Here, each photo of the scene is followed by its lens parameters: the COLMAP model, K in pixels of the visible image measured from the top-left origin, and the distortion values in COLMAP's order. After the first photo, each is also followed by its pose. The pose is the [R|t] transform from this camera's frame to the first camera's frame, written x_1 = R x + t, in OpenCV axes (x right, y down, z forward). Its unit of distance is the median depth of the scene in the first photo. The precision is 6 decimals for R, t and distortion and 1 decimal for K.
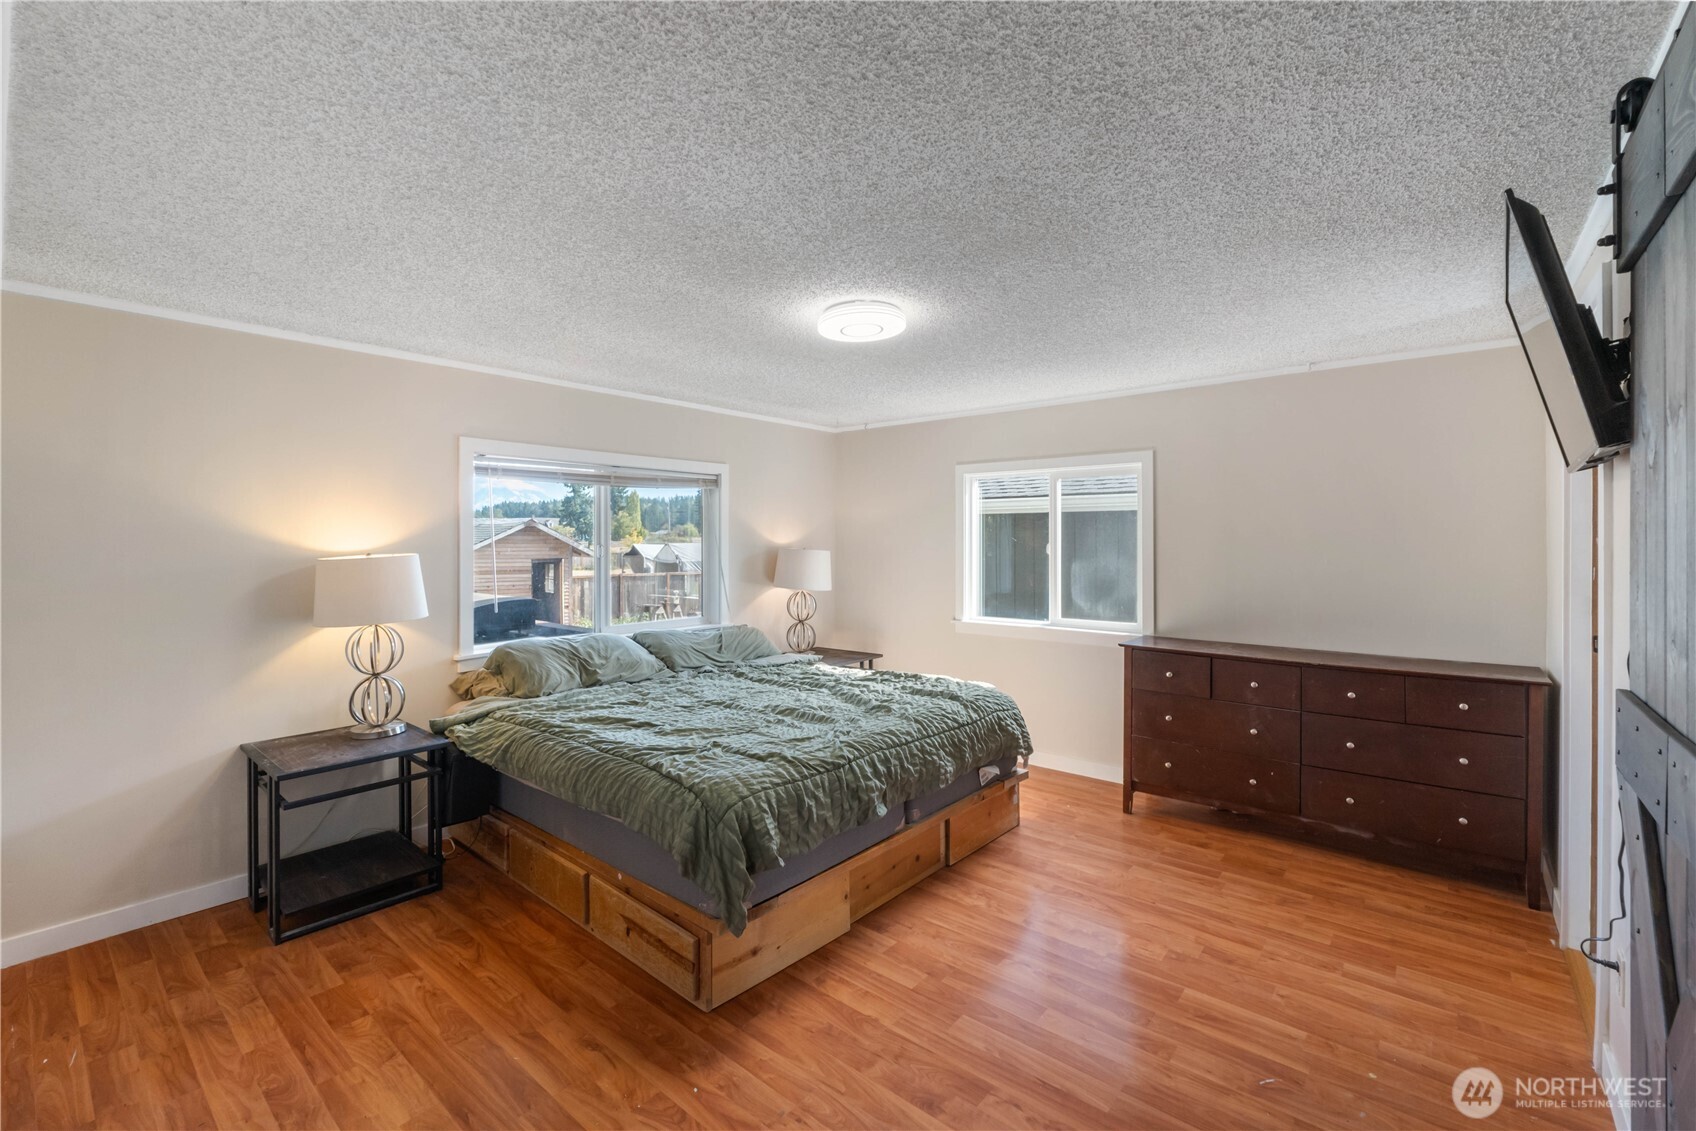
lens RADIAL K [[720.8, 0, 844.2], [0, 720.8, 532.9], [0, 0, 1]] dist [-0.000458, -0.000216]
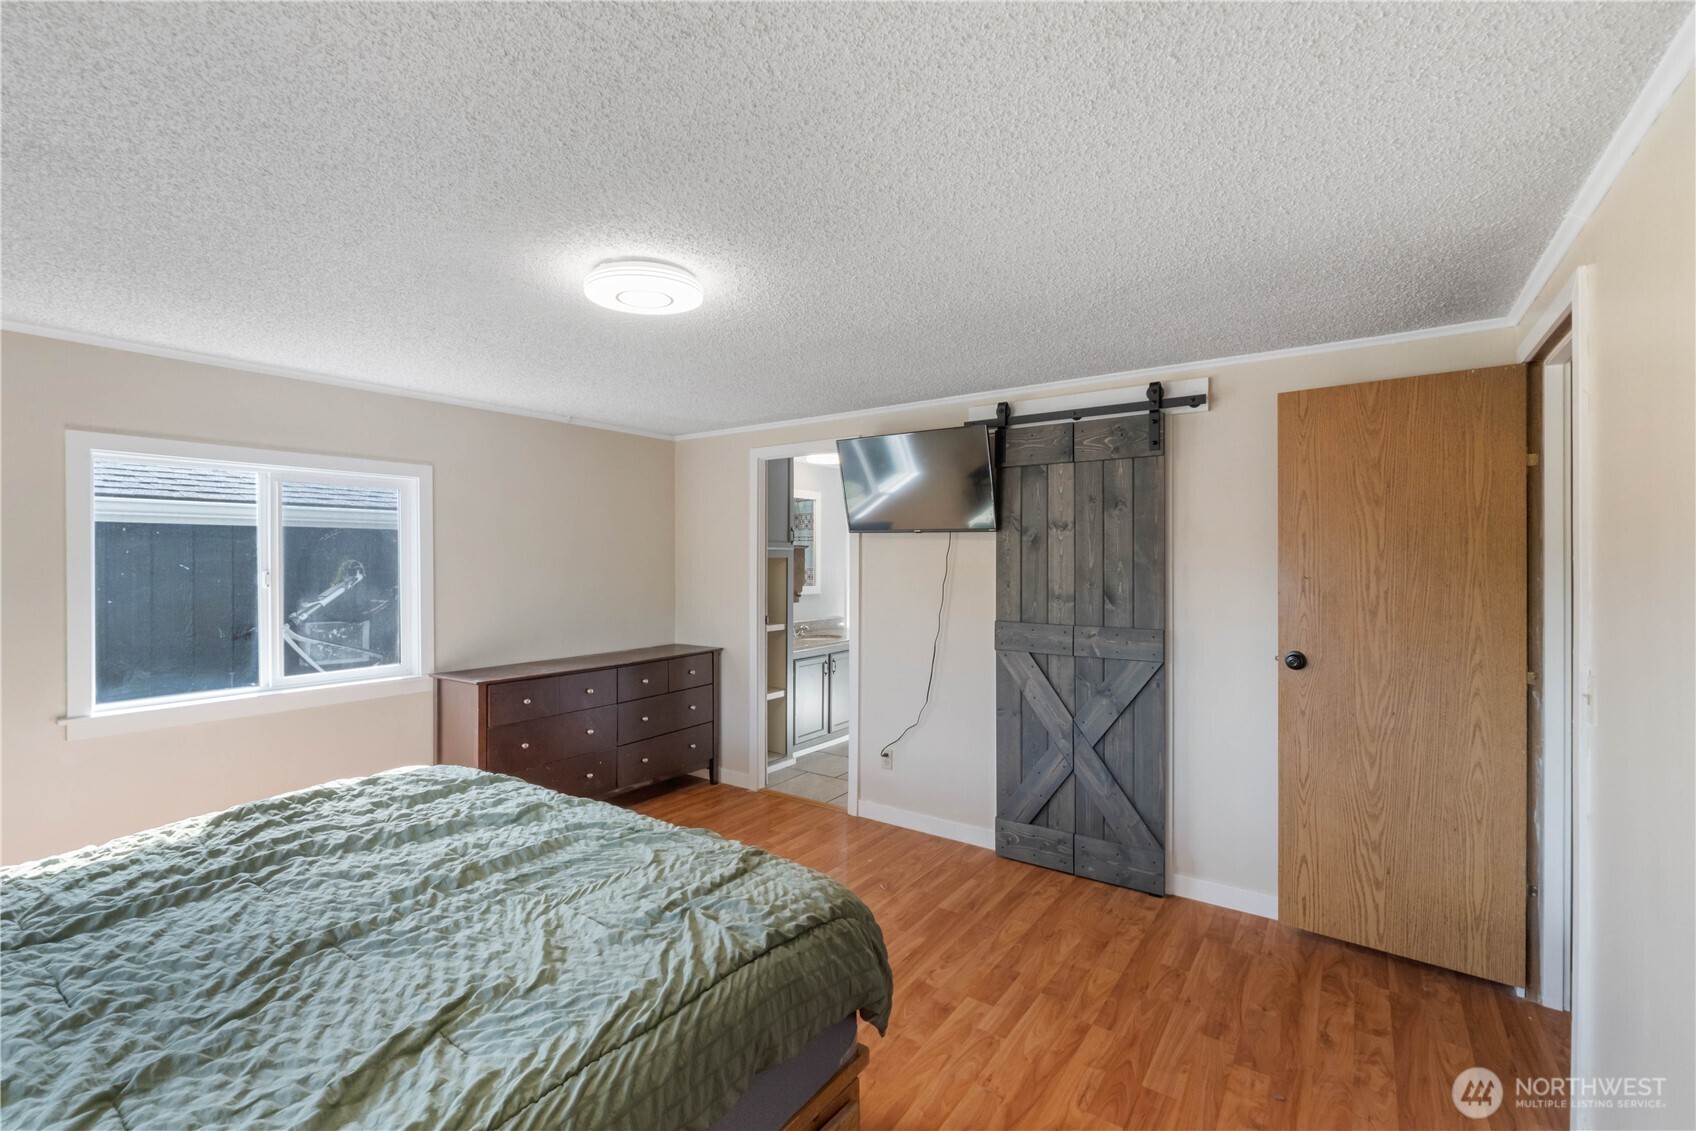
lens RADIAL K [[715.3, 0, 848.0], [0, 715.3, 565.5], [0, 0, 1]] dist [-0.000763, -0.000062]
pose [[-0.065596, -0.010080, 0.997795, -0.474027], [-0.012849, 0.999875, 0.009257, -0.006375], [-0.997764, -0.012214, -0.065718, 0.523117]]
